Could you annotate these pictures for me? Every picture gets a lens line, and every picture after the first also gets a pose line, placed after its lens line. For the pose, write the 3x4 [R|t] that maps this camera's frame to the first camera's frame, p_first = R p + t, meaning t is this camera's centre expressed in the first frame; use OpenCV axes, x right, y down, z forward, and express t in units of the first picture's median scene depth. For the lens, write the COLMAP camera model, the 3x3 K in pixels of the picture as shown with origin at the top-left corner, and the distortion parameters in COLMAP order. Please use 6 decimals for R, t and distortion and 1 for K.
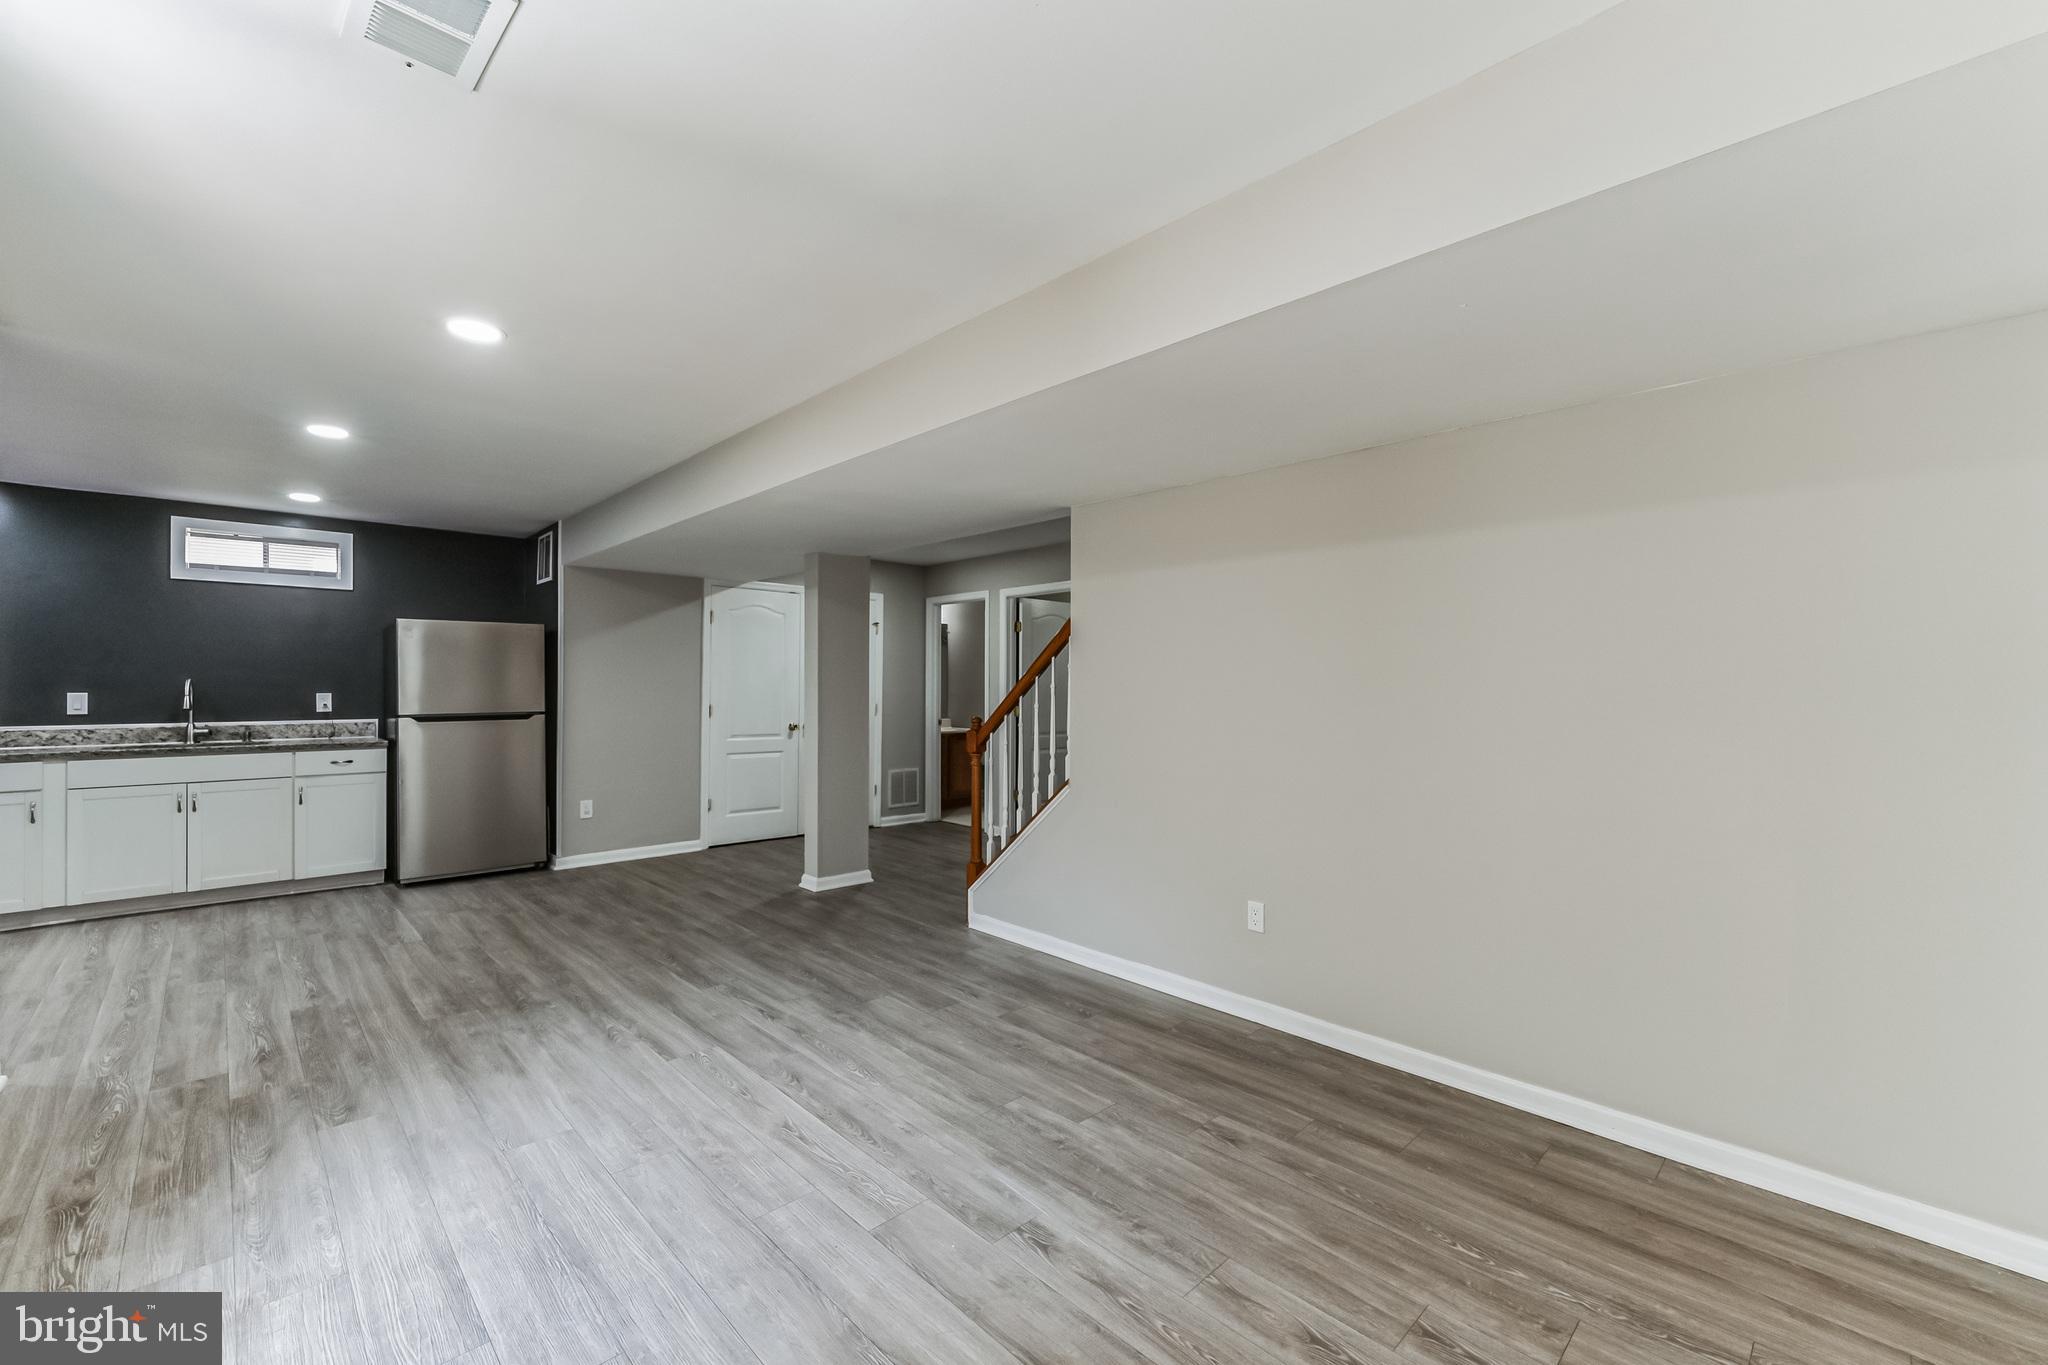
lens RADIAL K [[841.0, 0, 1019.3], [0, 841.0, 678.1], [0, 0, 1]] dist [0.000475, -0.000479]
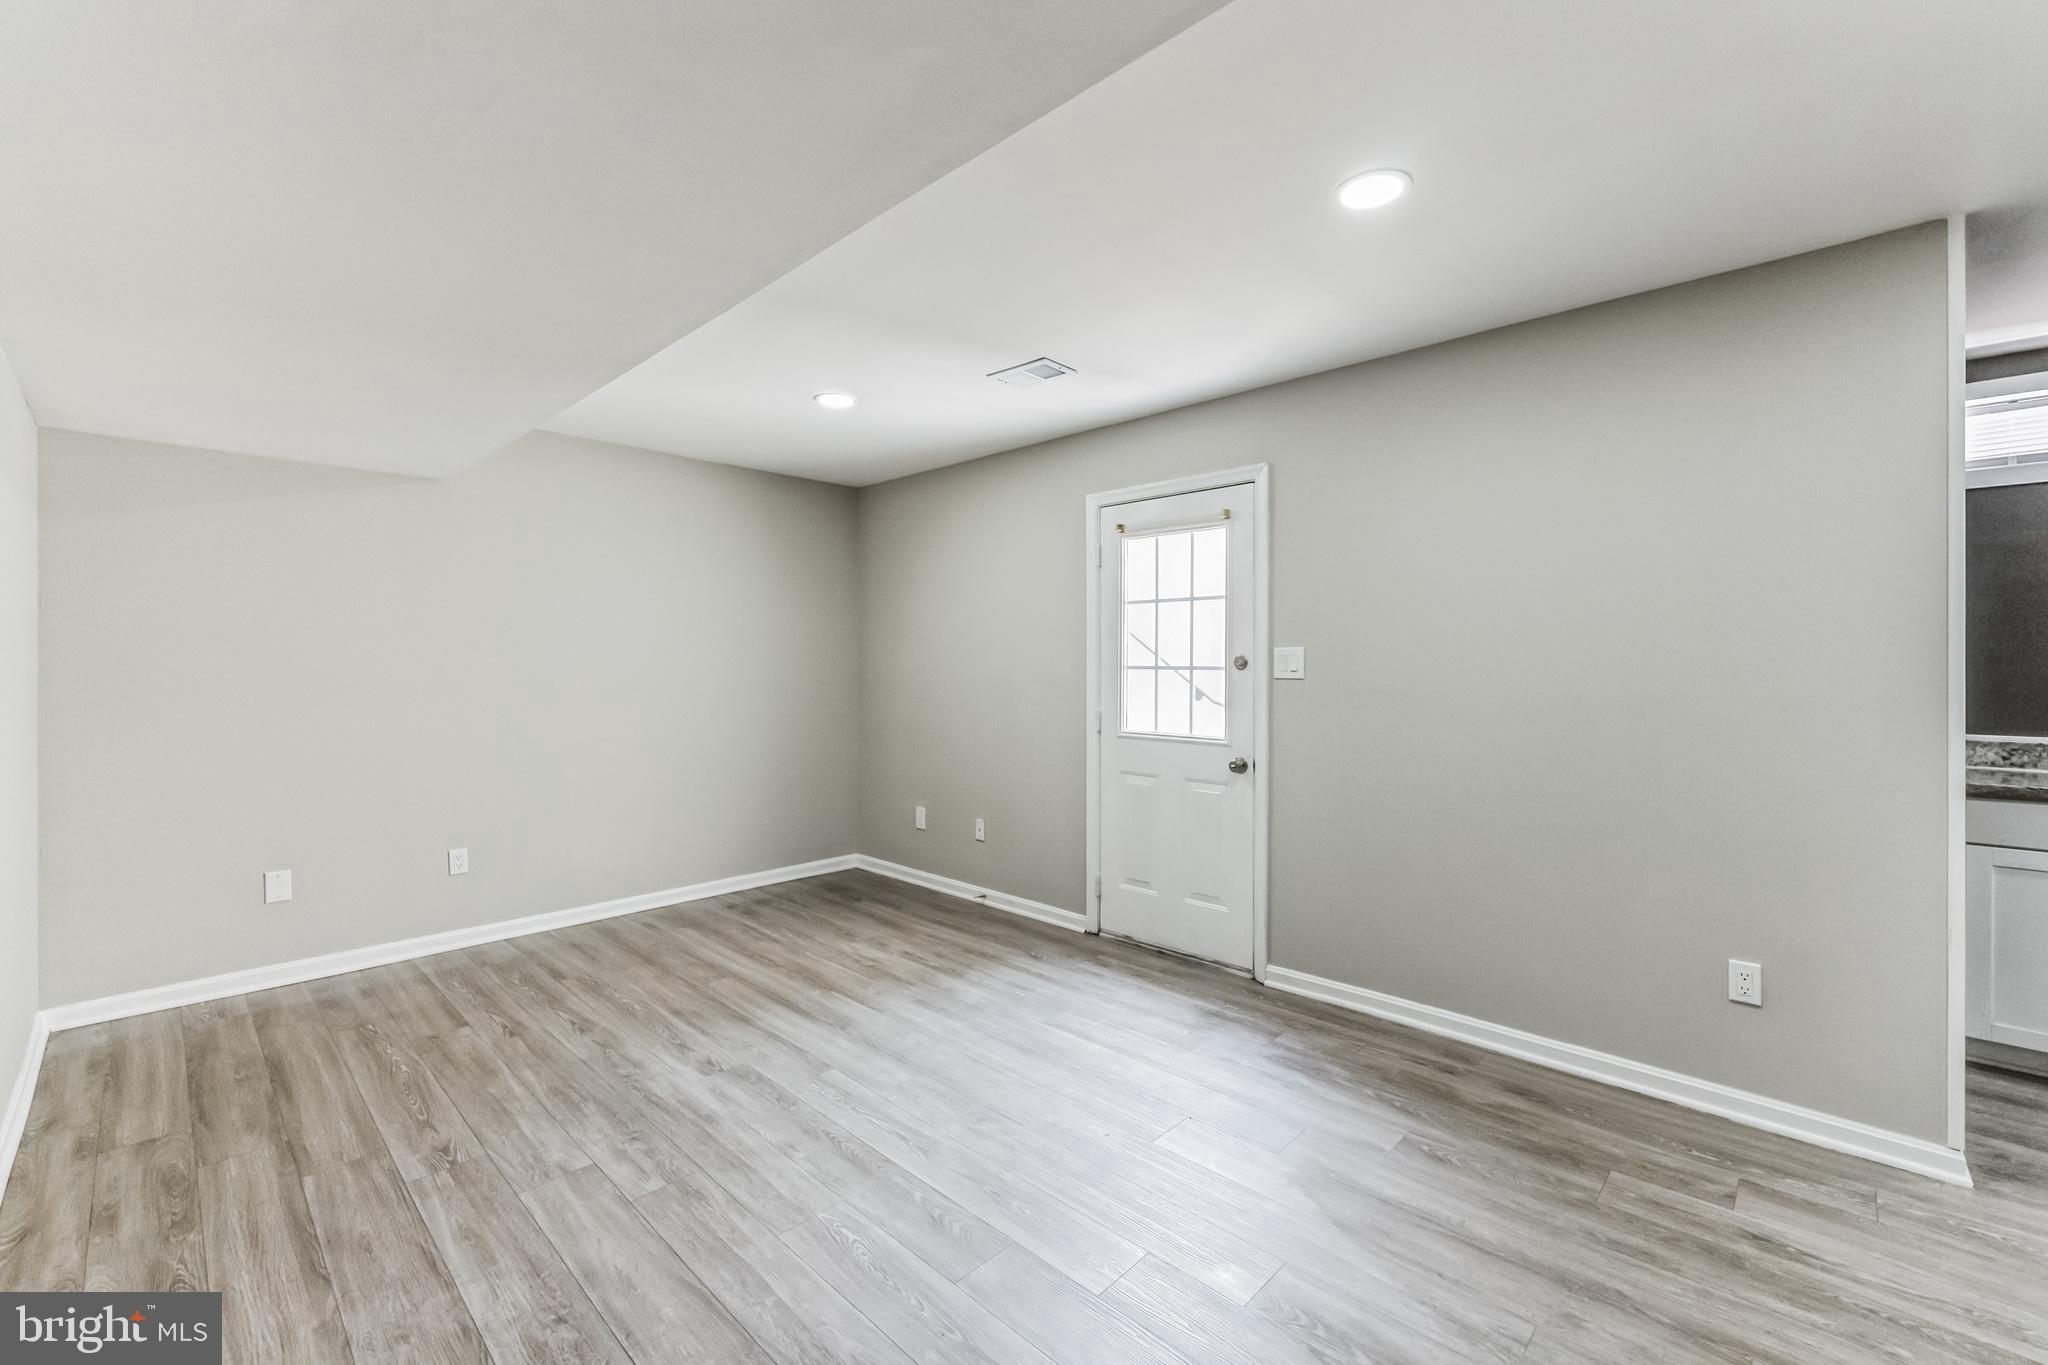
lens RADIAL K [[847.9, 0, 1019.3], [0, 847.9, 668.2], [0, 0, 1]] dist [-0.001351, -0.000251]
pose [[-0.999297, -0.004299, -0.037256, -0.244674], [-0.004083, 0.999974, -0.005862, 0.010776], [0.037280, -0.005706, -0.999289, 1.372293]]
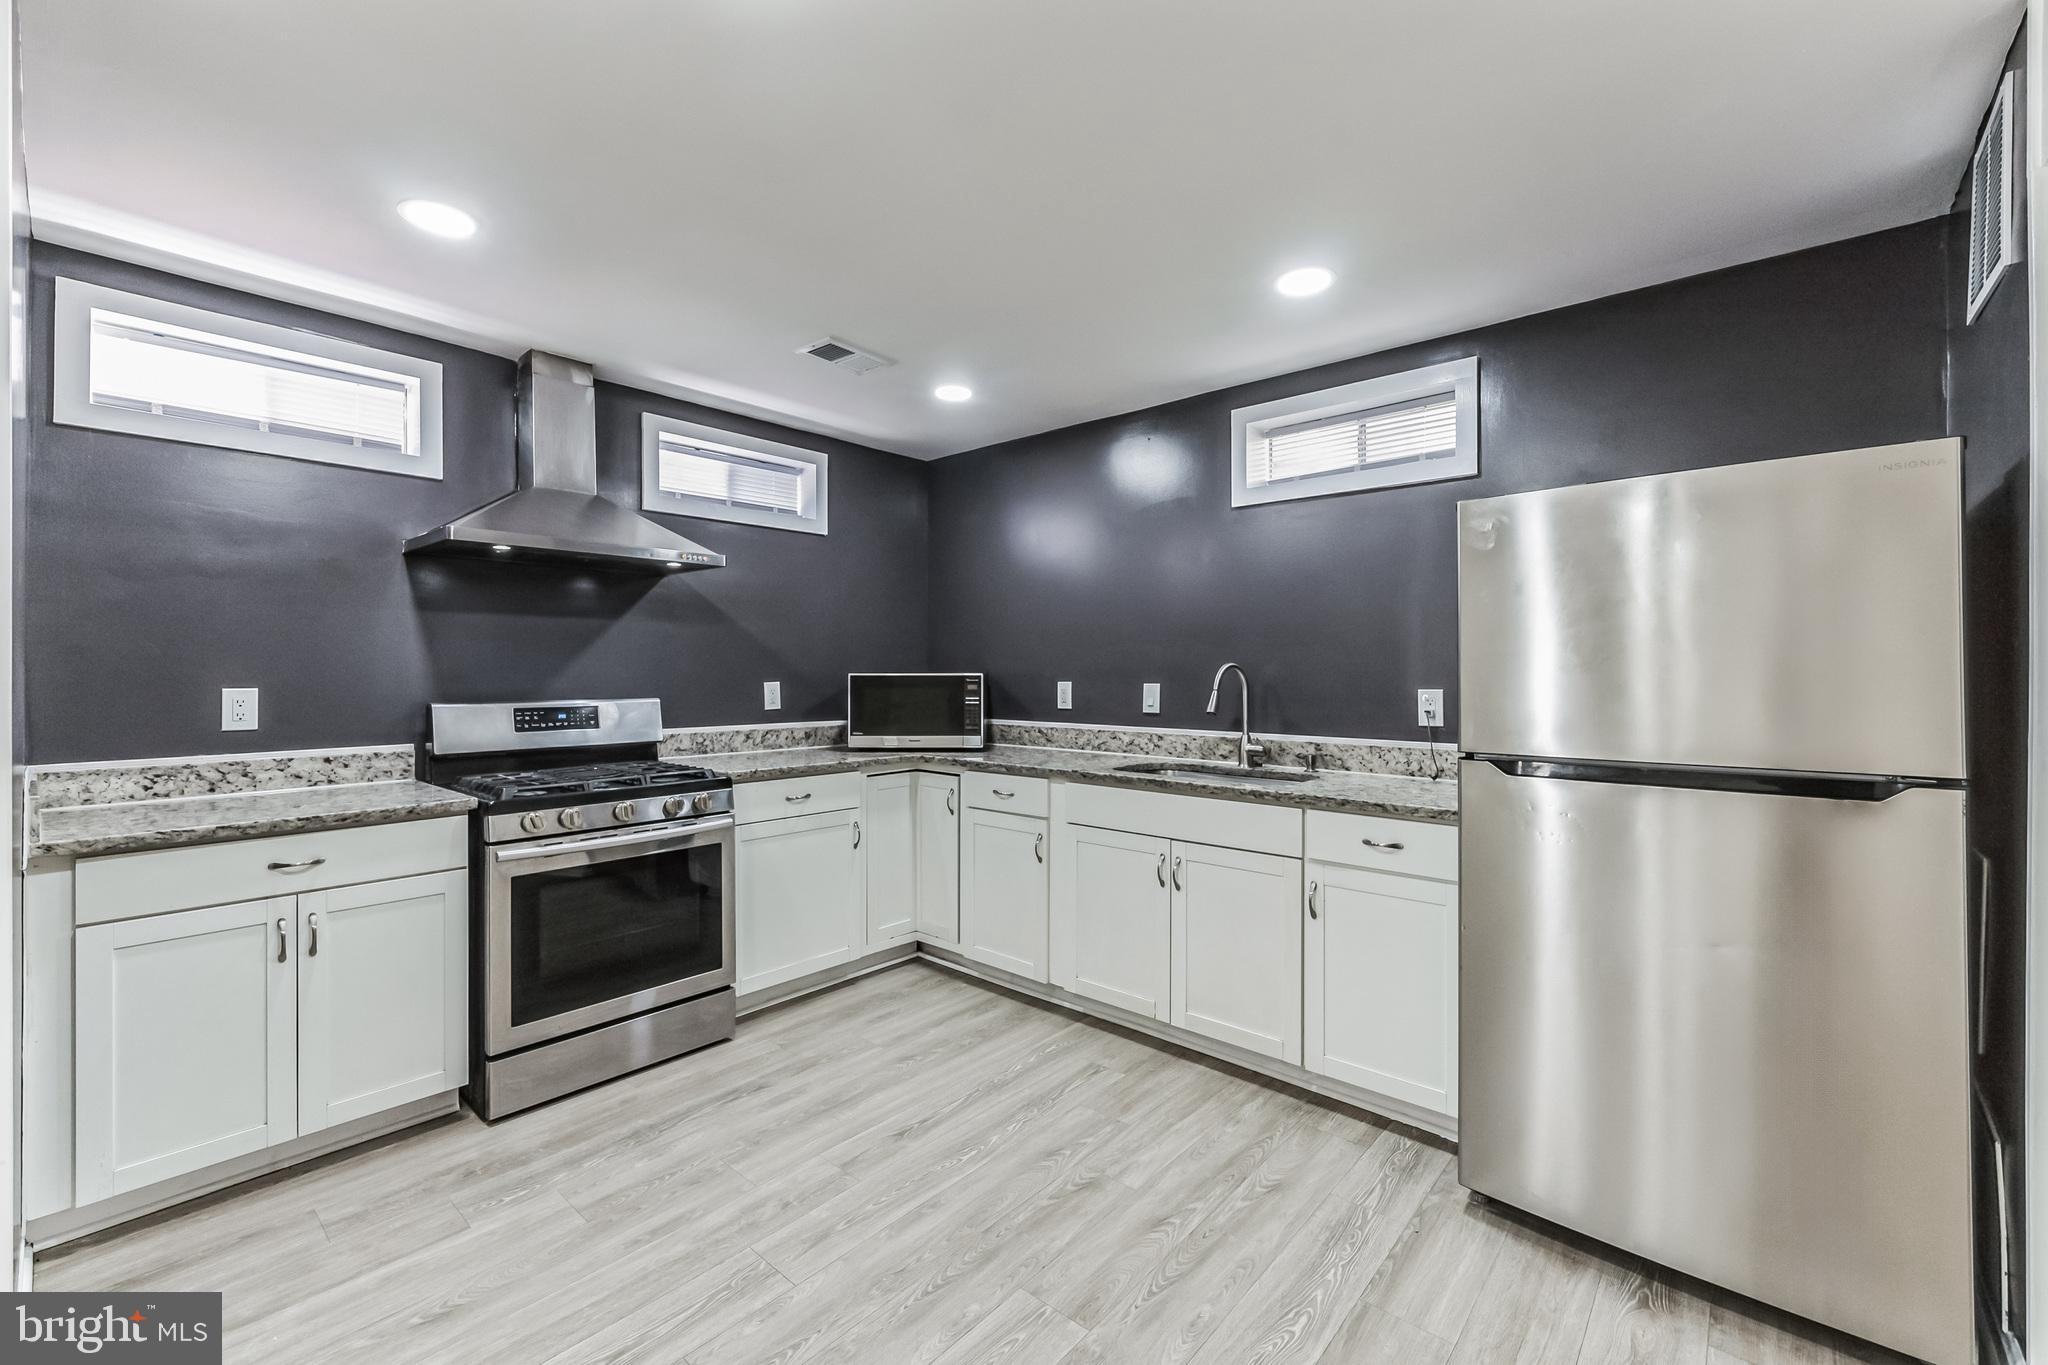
lens RADIAL K [[841.0, 0, 1019.3], [0, 841.0, 678.1], [0, 0, 1]] dist [0.000475, -0.000479]
pose [[0.080984, 0.008974, -0.996675, -0.568911], [0.009365, 0.999908, 0.009764, 0.006771], [0.996671, -0.010125, 0.080892, 1.178275]]
